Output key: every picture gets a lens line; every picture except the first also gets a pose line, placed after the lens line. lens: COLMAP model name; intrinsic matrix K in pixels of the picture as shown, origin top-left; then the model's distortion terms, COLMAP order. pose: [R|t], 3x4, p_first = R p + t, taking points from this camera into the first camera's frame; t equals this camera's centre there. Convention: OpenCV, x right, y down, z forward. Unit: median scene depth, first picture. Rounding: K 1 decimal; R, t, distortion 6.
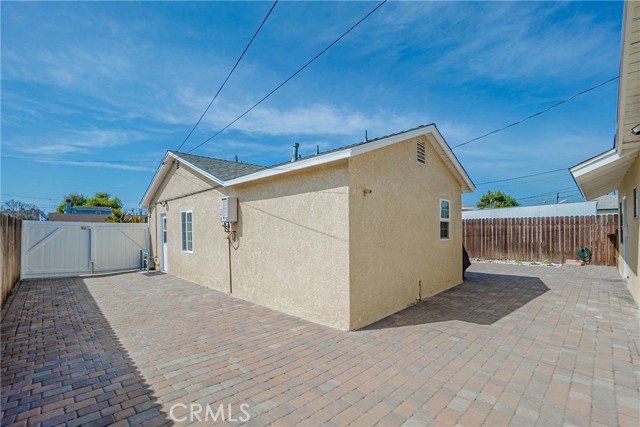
lens RADIAL K [[289.7, 0, 309.3], [0, 289.7, 231.2], [0, 0, 1]] dist [-0.038644, 0.001025]
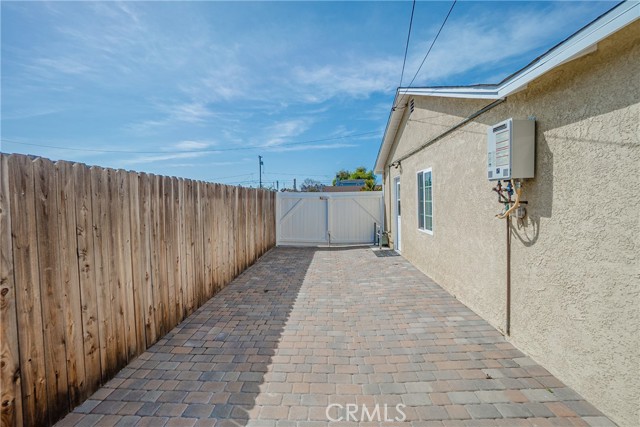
lens RADIAL K [[284.8, 0, 318.9], [0, 284.8, 216.7], [0, 0, 1]] dist [-0.063844, 0.022147]
pose [[0.708048, 0.030680, -0.705498, -0.120810], [0.013958, 0.998253, 0.057419, -0.003362], [0.706027, -0.050503, 0.706382, 0.324351]]
